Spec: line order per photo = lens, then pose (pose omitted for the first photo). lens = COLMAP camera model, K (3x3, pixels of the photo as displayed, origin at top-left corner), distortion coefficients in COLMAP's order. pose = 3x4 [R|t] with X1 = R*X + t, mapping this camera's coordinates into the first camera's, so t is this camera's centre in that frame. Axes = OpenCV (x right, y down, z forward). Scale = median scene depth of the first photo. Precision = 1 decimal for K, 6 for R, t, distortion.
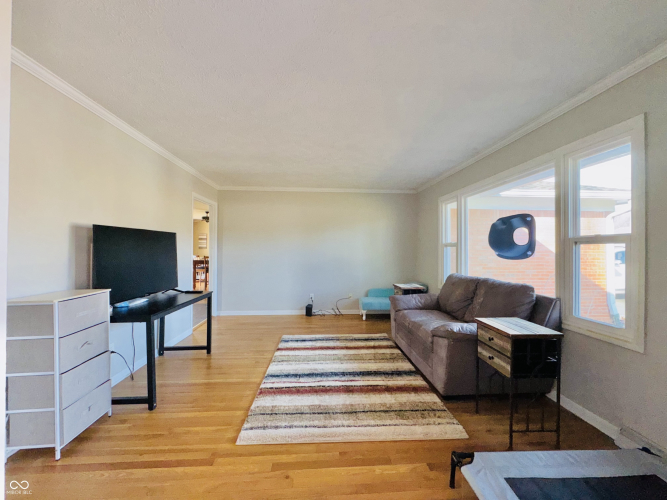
lens RADIAL K [[264.8, 0, 333.5], [0, 264.8, 250.0], [0, 0, 1]] dist [-0.001652, 0.000226]
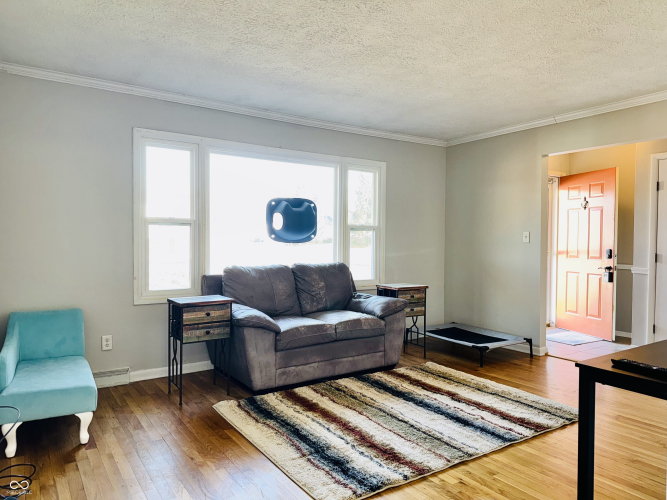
lens RADIAL K [[472.1, 0, 333.5], [0, 472.1, 250.0], [0, 0, 1]] dist [0.102398, -0.098120]
pose [[-0.506410, -0.027065, 0.861868, -1.171348], [-0.013263, 0.999634, 0.023598, 0.022461], [-0.862191, 0.000519, -0.506584, 2.253845]]
